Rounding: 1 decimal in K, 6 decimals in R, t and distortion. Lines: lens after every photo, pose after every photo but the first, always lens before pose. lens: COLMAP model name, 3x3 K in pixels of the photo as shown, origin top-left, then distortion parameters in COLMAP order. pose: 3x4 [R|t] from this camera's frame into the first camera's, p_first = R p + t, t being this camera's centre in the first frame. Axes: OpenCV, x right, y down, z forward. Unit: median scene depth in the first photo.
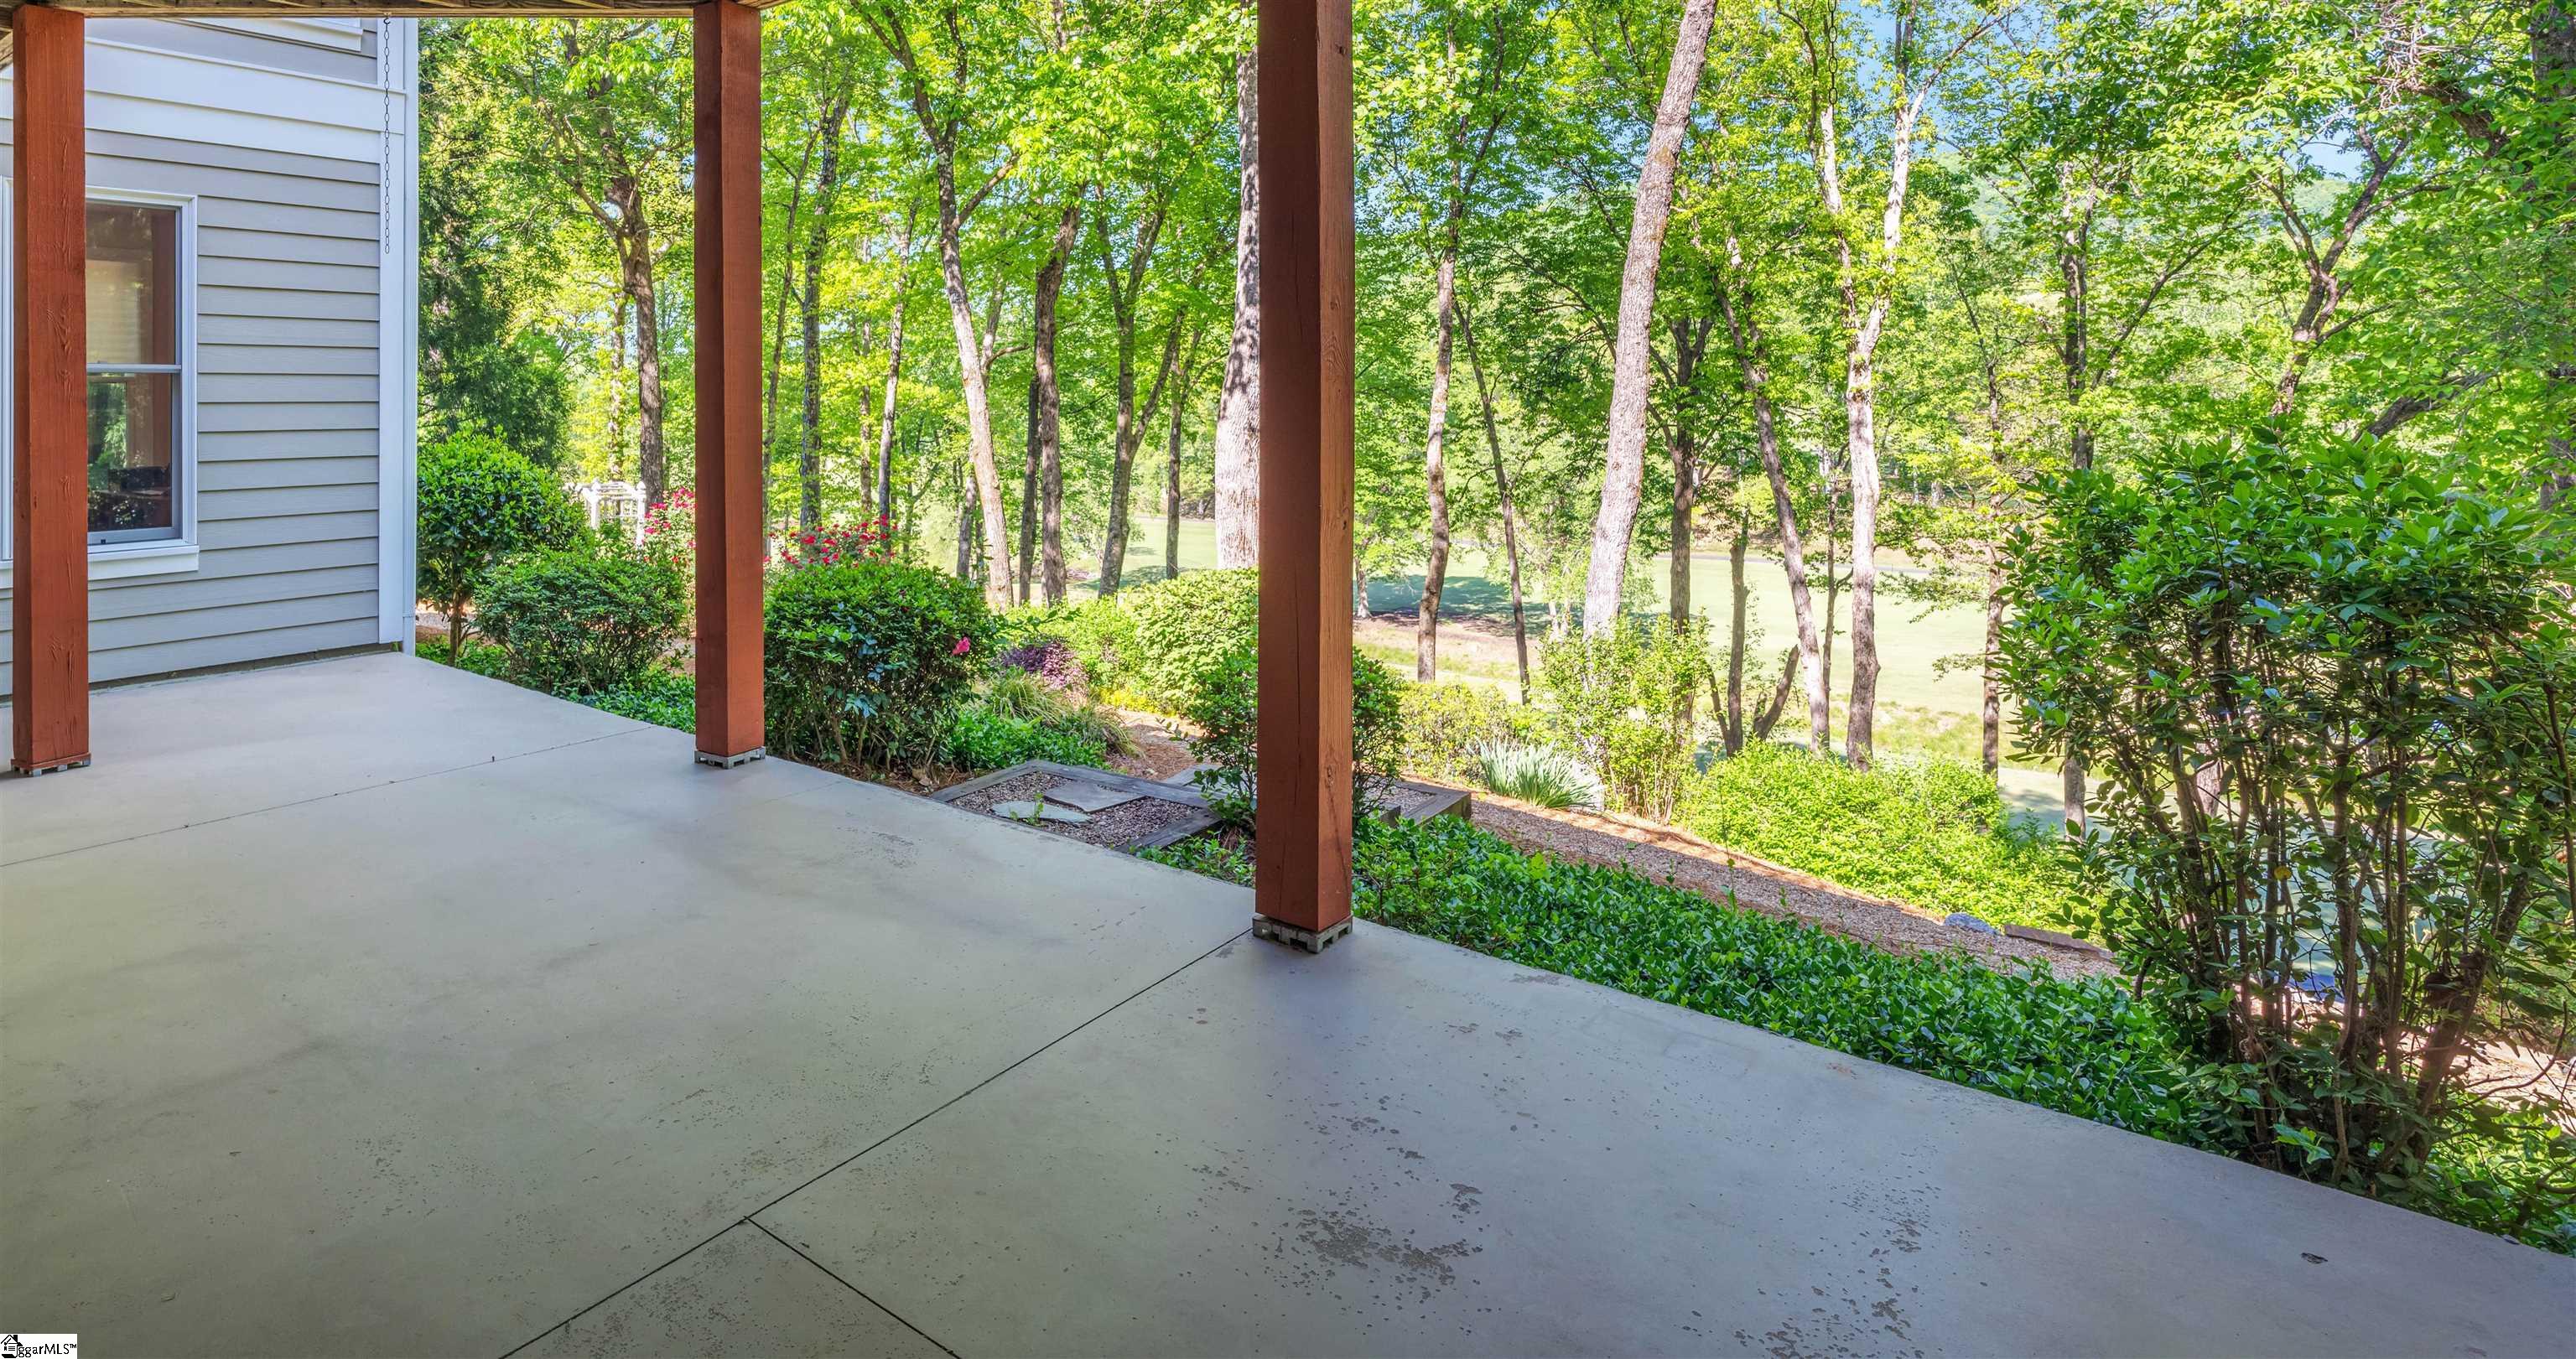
lens RADIAL K [[1329.0, 0, 1095.9], [0, 1329.0, 379.2], [0, 0, 1]] dist [0.000771, 0.000899]
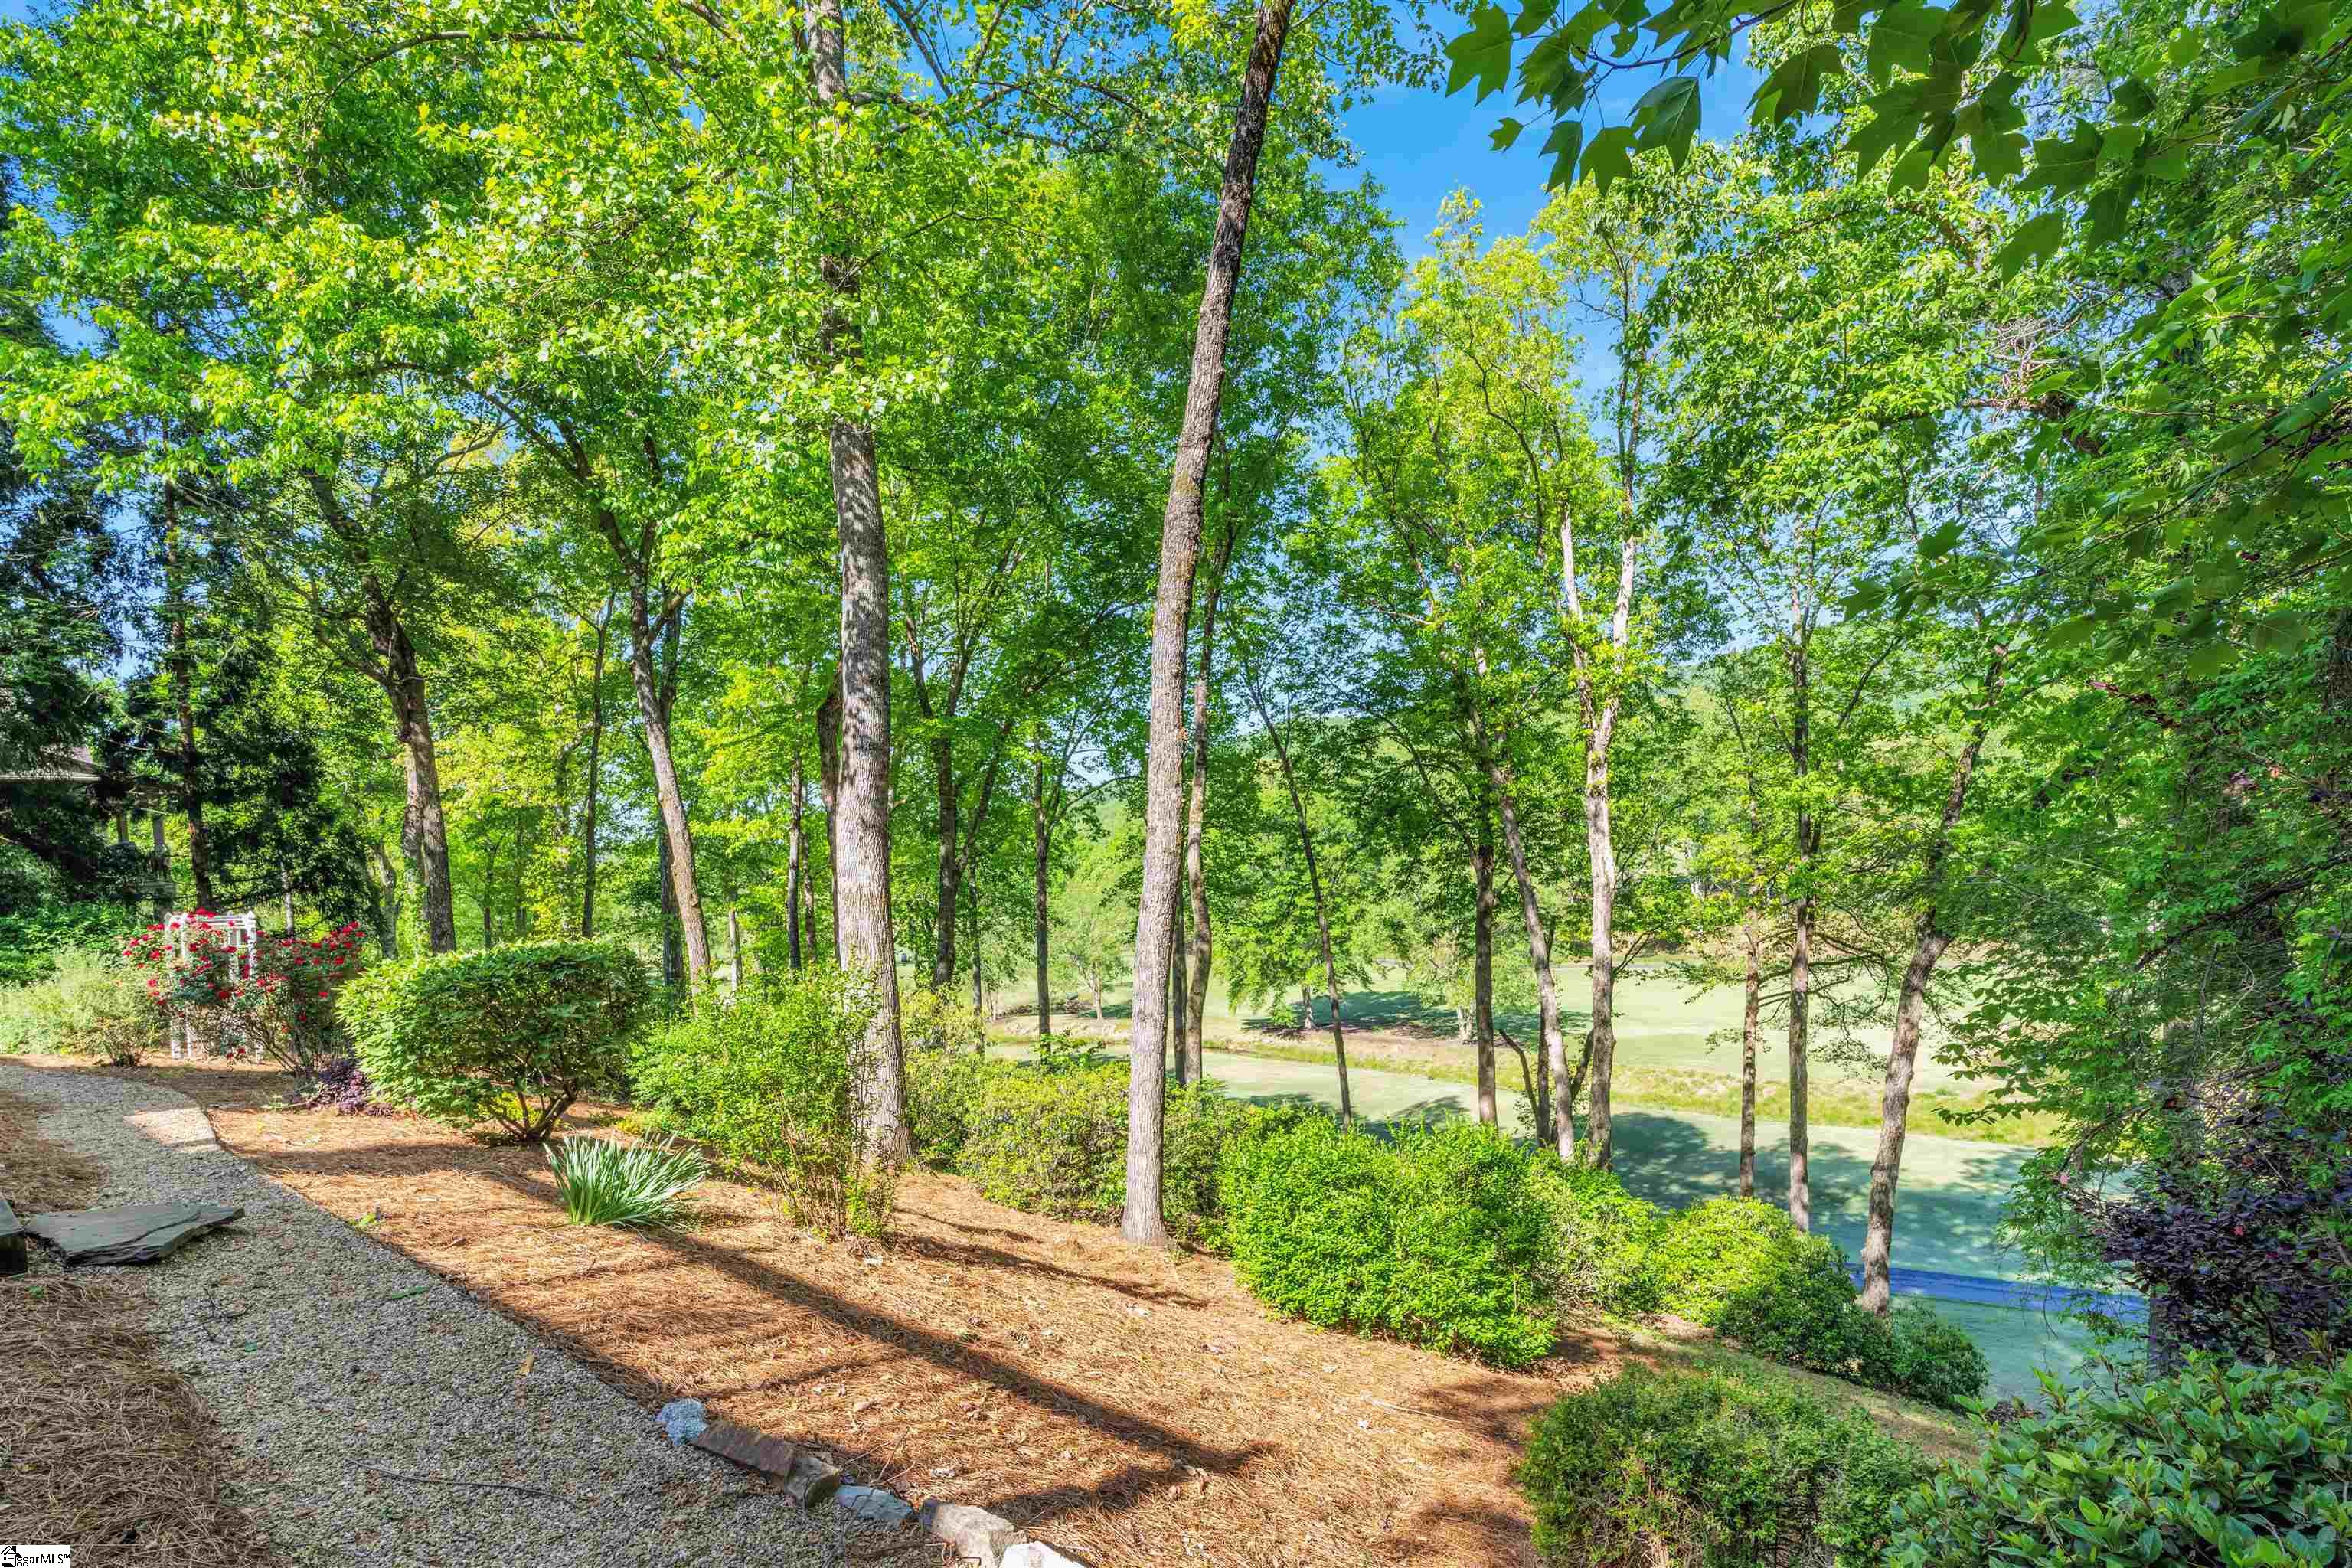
lens RADIAL K [[1088.7, 0, 1168.0], [0, 1088.7, 915.9], [0, 0, 1]] dist [-0.001000, -0.000100]
pose [[0.998591, -0.046268, 0.025971, 0.199618], [0.044553, 0.997010, 0.063139, 0.040404], [-0.028814, -0.061893, 0.997667, 0.128393]]
